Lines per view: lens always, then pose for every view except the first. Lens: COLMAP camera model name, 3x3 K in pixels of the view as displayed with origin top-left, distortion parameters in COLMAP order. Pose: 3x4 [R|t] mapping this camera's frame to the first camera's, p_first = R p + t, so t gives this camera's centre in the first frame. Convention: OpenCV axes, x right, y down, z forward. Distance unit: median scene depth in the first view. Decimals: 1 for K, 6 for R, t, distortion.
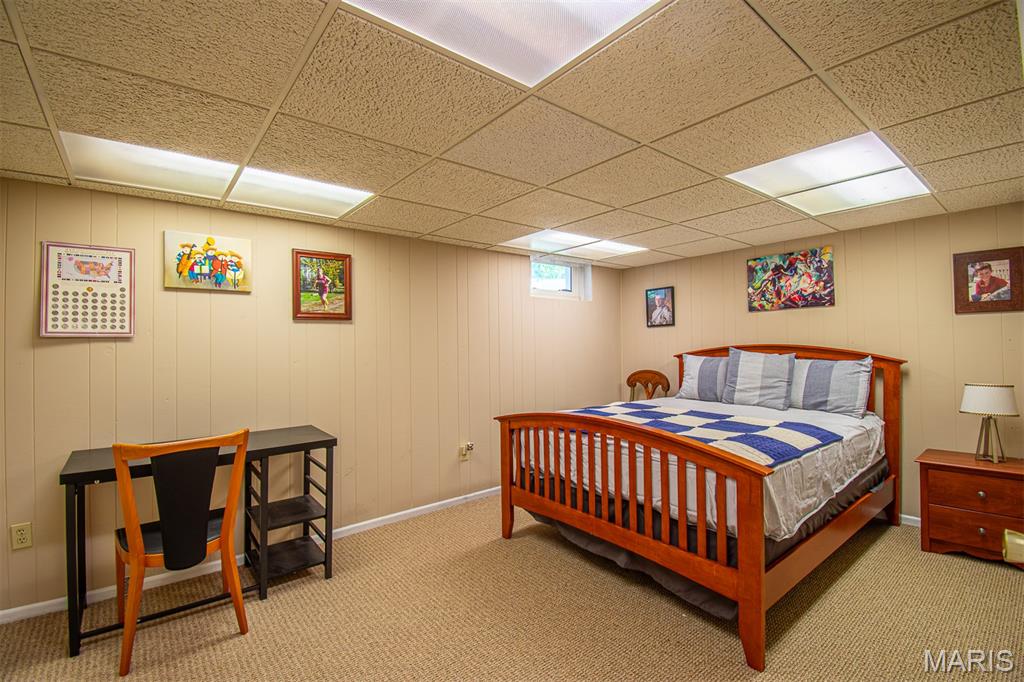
lens RADIAL K [[478.0, 0, 536.0], [0, 478.0, 338.9], [0, 0, 1]] dist [0.001056, -0.013603]
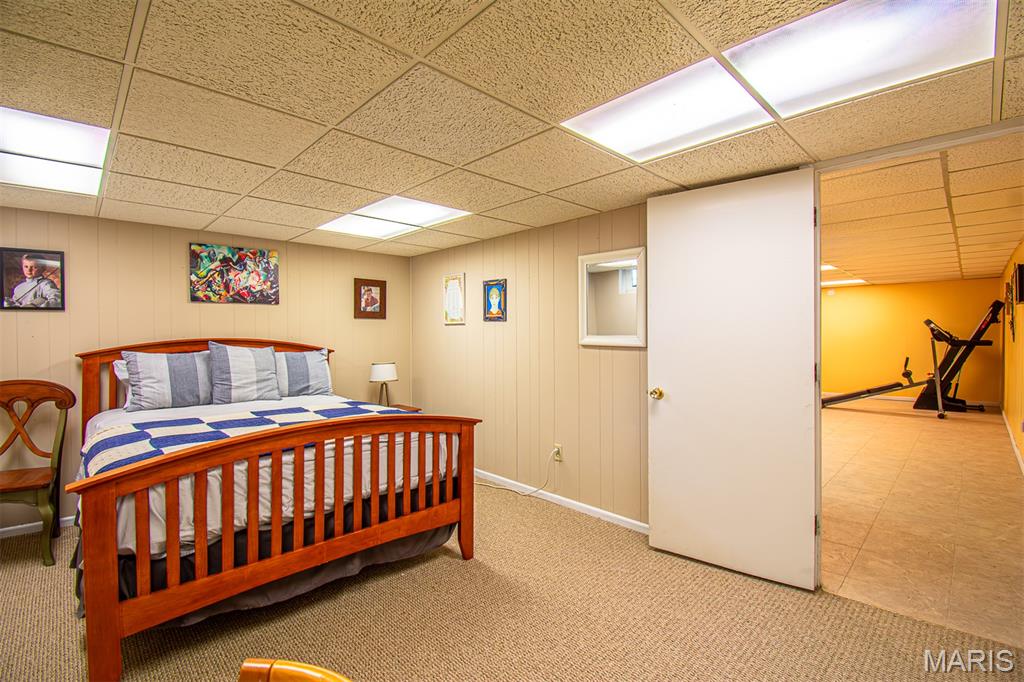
lens RADIAL K [[478.0, 0, 500.7], [0, 478.0, 340.2], [0, 0, 1]] dist [0.001056, -0.013603]
pose [[-0.104865, 0.002306, 0.994484, -0.554548], [-0.006919, 0.999971, -0.003048, 0.014928], [-0.994462, -0.007200, -0.104847, 0.582968]]
